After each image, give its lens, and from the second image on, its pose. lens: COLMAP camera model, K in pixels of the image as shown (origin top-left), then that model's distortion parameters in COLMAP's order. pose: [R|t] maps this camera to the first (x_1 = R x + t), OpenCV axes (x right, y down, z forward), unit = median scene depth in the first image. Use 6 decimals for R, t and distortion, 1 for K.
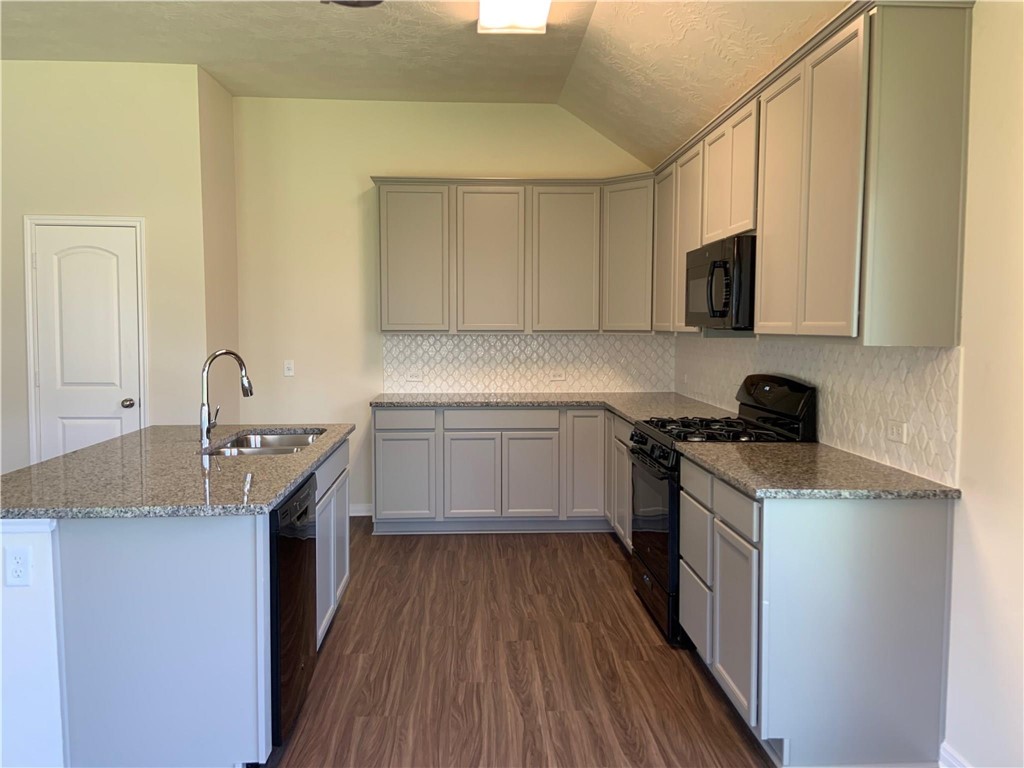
lens RADIAL K [[776.8, 0, 505.0], [0, 776.8, 366.5], [0, 0, 1]] dist [0.095547, -0.094307]
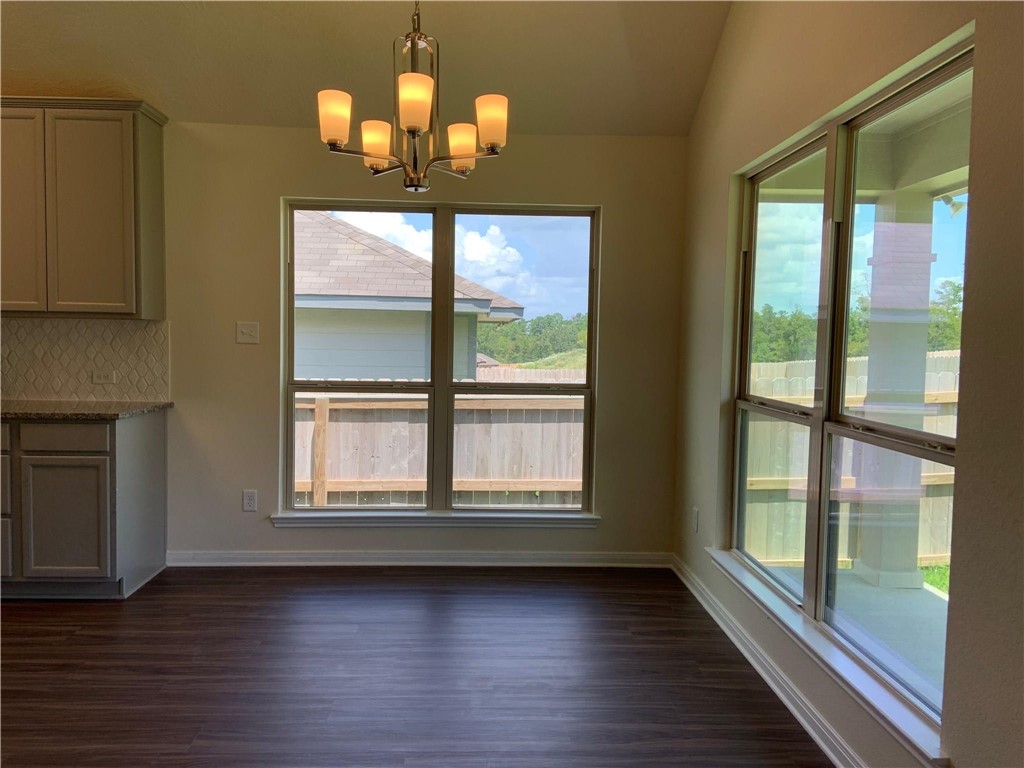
lens RADIAL K [[776.8, 0, 503.7], [0, 776.8, 384.0], [0, 0, 1]] dist [0.095547, -0.094307]
pose [[-0.010583, -0.062172, 0.998009, -0.719711], [0.039160, 0.997274, 0.062541, 0.020923], [-0.999177, 0.039744, -0.008120, 0.169379]]
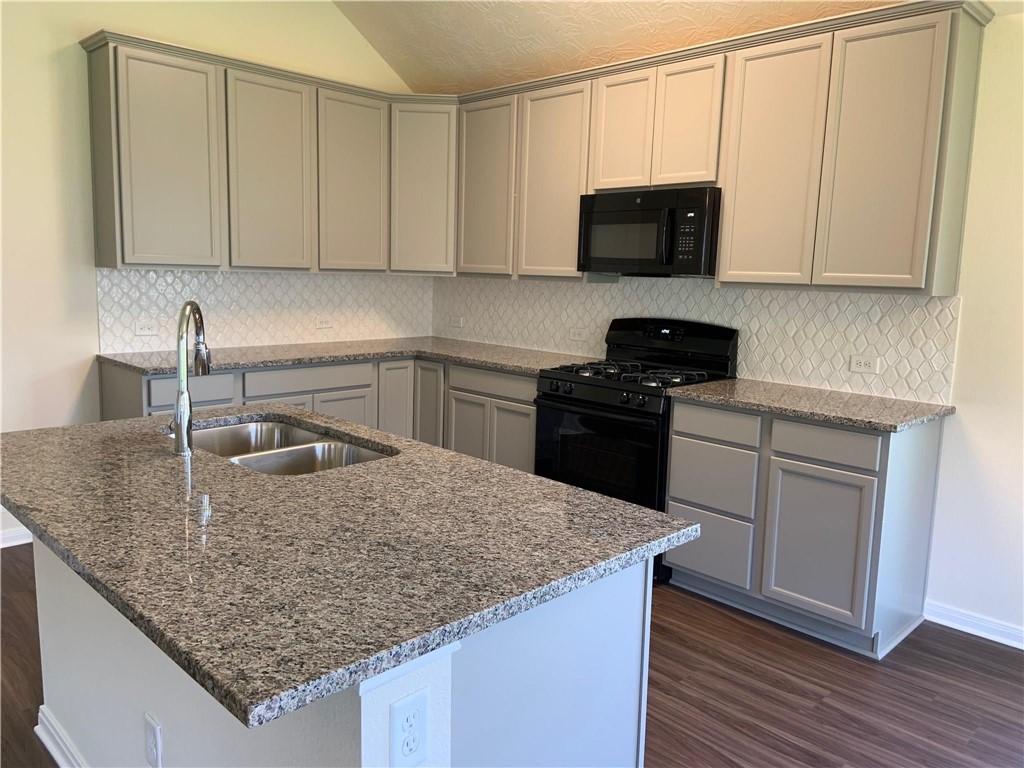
lens RADIAL K [[776.8, 0, 492.9], [0, 776.8, 364.8], [0, 0, 1]] dist [0.095547, -0.094307]
pose [[0.732687, -0.064529, 0.677500, -0.524627], [0.008628, 0.996295, 0.085563, -0.018648], [-0.680511, -0.056846, 0.730529, 0.346342]]
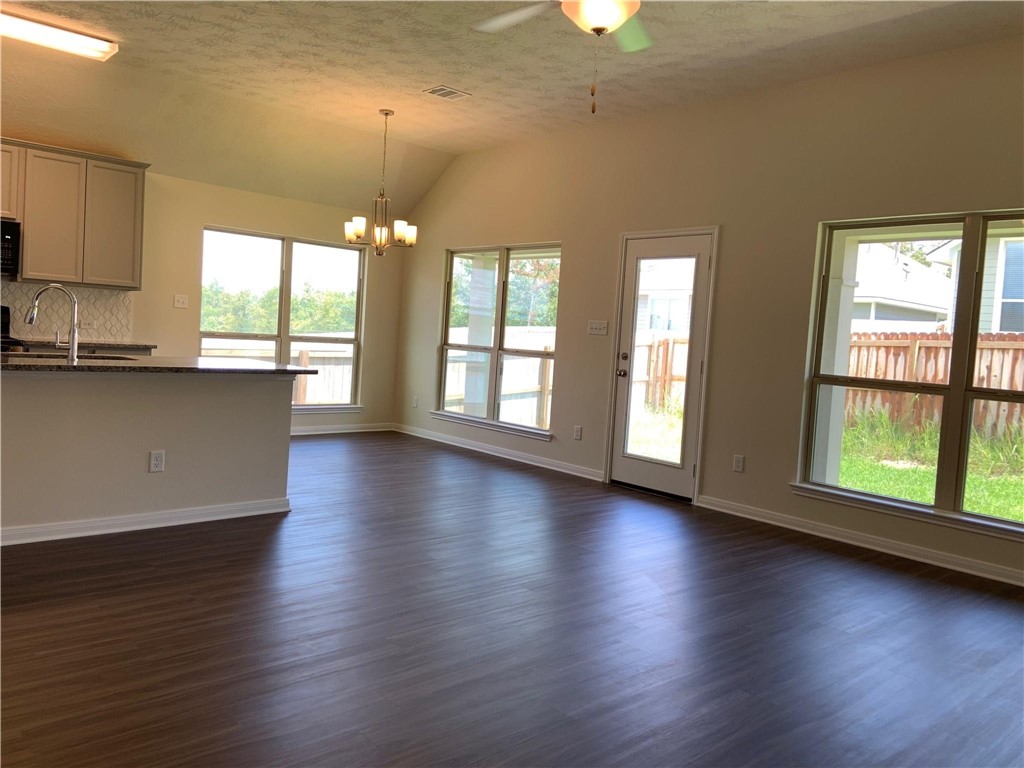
lens RADIAL K [[776.8, 0, 507.0], [0, 776.8, 378.2], [0, 0, 1]] dist [0.095547, -0.094307]
pose [[-0.640815, -0.085682, 0.762898, -1.506781], [-0.021566, 0.995369, 0.093677, -0.005746], [-0.767392, 0.043577, -0.639696, 1.087100]]
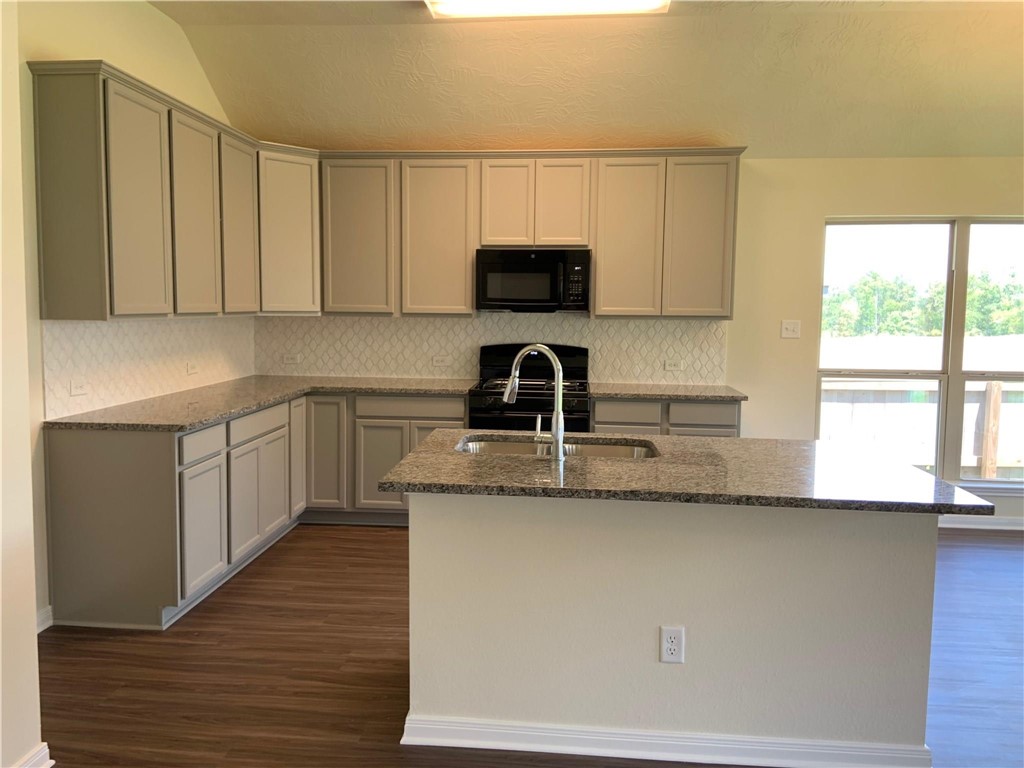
lens RADIAL K [[776.8, 0, 500.9], [0, 776.8, 363.1], [0, 0, 1]] dist [0.095547, -0.094307]
pose [[0.124092, -0.073363, 0.989555, -0.991378], [0.044433, 0.996674, 0.068319, -0.049175], [-0.991275, 0.035491, 0.126939, 0.813459]]
